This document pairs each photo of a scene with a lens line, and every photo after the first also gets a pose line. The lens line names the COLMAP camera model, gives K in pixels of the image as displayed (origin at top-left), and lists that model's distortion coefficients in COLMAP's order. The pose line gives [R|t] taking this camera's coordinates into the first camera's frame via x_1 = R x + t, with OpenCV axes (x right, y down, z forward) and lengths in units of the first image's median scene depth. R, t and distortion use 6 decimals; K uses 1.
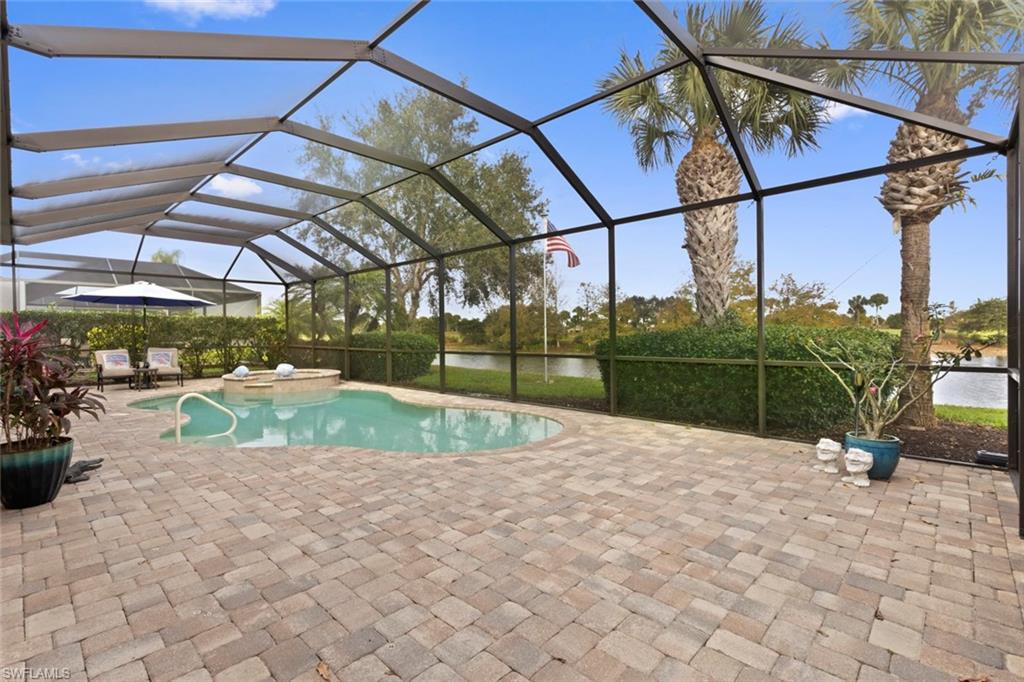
lens RADIAL K [[471.4, 0, 504.9], [0, 471.4, 337.9], [0, 0, 1]] dist [-0.000934, -0.000631]
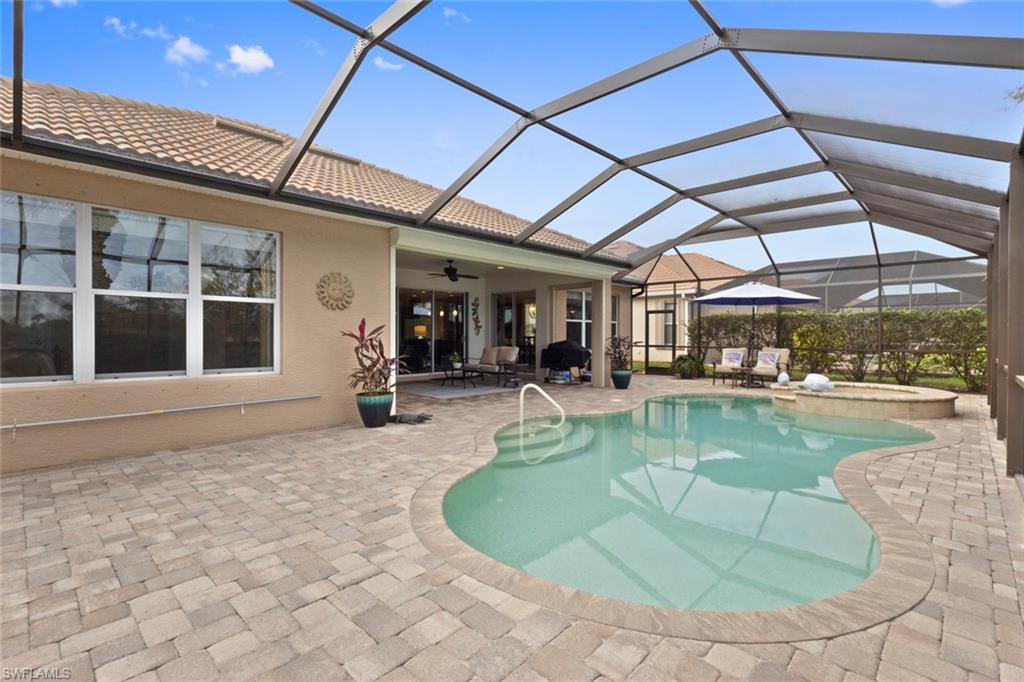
lens RADIAL K [[471.4, 0, 504.9], [0, 471.4, 337.8], [0, 0, 1]] dist [-0.000934, -0.000631]
pose [[-0.002064, 0.009637, -0.999951, 0.720455], [-0.010684, 0.999896, 0.009658, -0.008788], [0.999941, 0.010703, -0.001961, 1.363383]]
